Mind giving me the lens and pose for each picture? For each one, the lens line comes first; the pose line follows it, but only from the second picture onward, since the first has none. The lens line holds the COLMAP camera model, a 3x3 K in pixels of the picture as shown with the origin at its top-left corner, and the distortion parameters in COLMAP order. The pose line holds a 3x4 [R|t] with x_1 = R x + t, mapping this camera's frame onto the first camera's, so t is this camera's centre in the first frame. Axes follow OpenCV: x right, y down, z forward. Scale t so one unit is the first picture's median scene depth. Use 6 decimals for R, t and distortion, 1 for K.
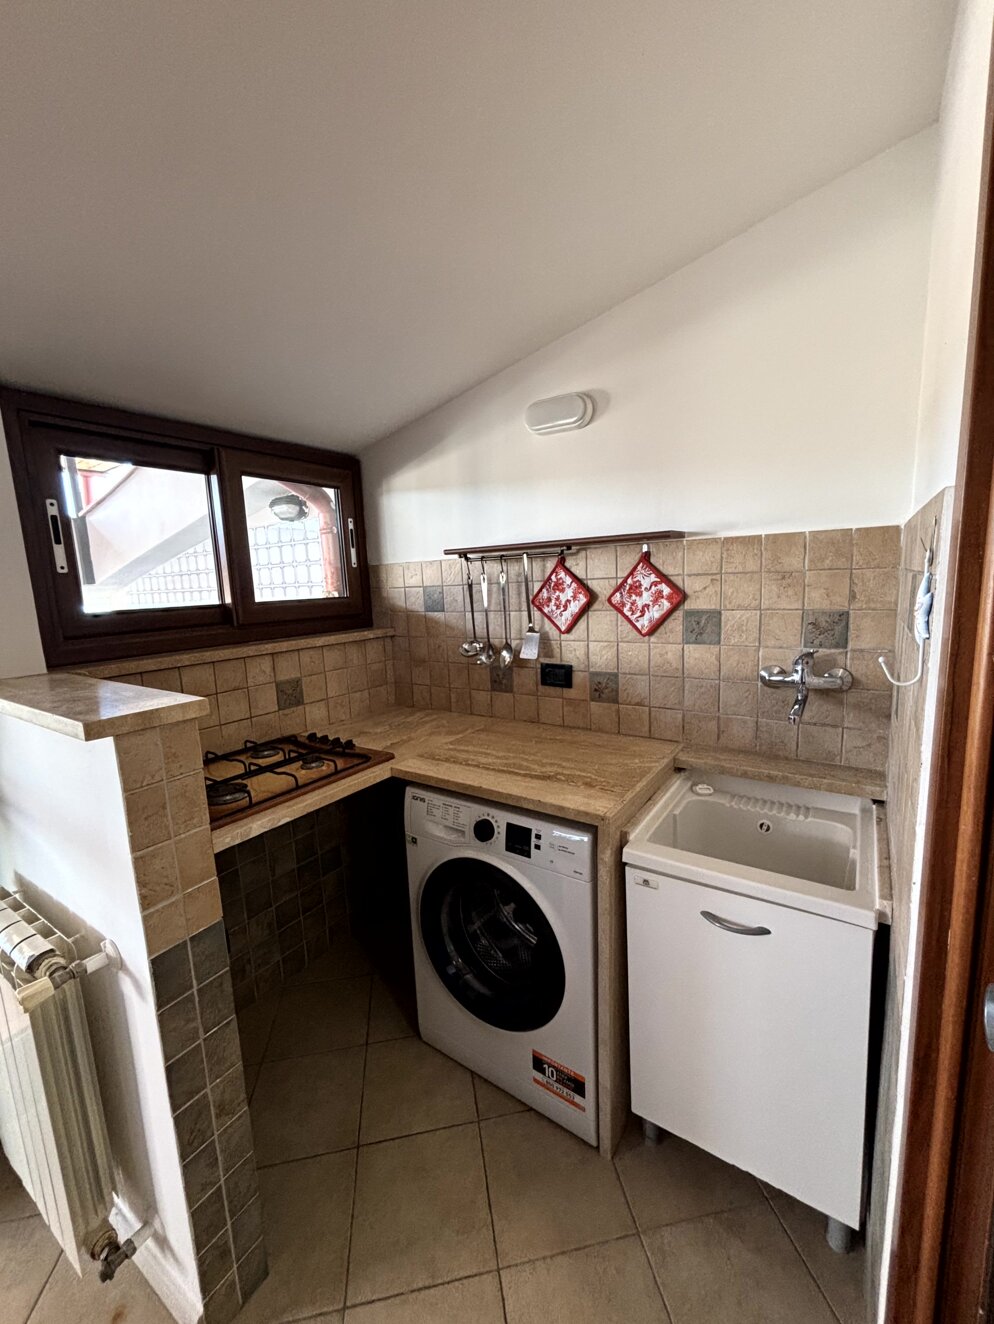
lens RADIAL K [[532.2, 0, 497.6], [0, 532.2, 658.3], [0, 0, 1]] dist [-0.001462, -0.000046]
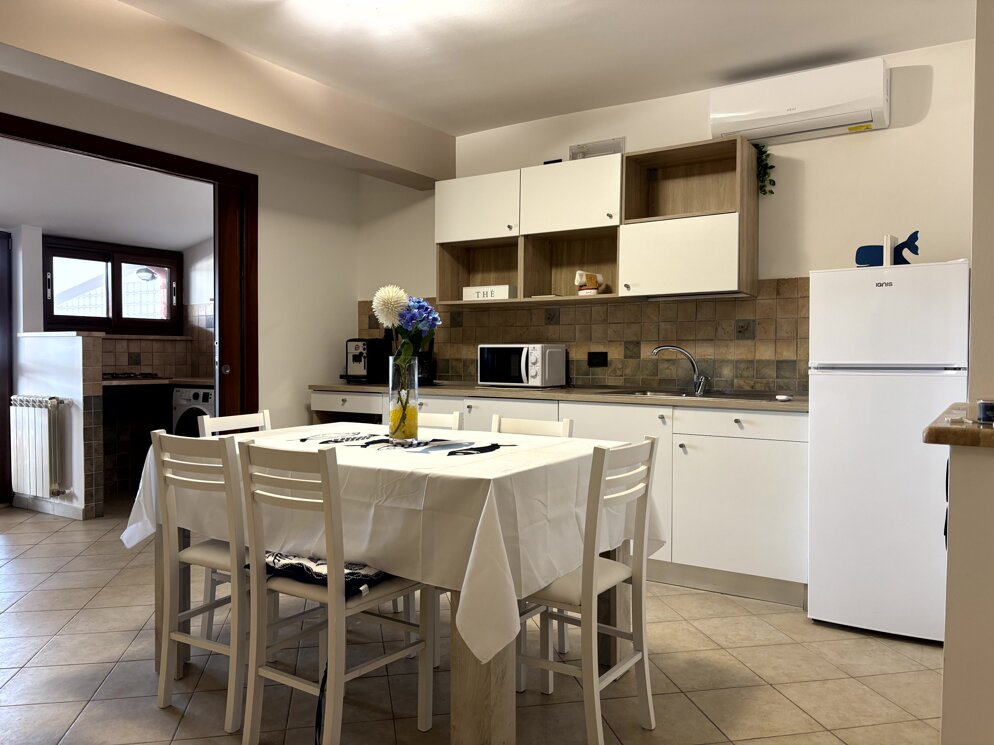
lens RADIAL K [[741.4, 0, 497.3], [0, 741.4, 377.7], [0, 0, 1]] dist [0.049335, -0.067809]
pose [[0.998567, 0.046617, 0.026288, 1.063776], [-0.043324, 0.992500, -0.114309, 0.443213], [-0.031419, 0.113006, 0.993097, -2.176390]]
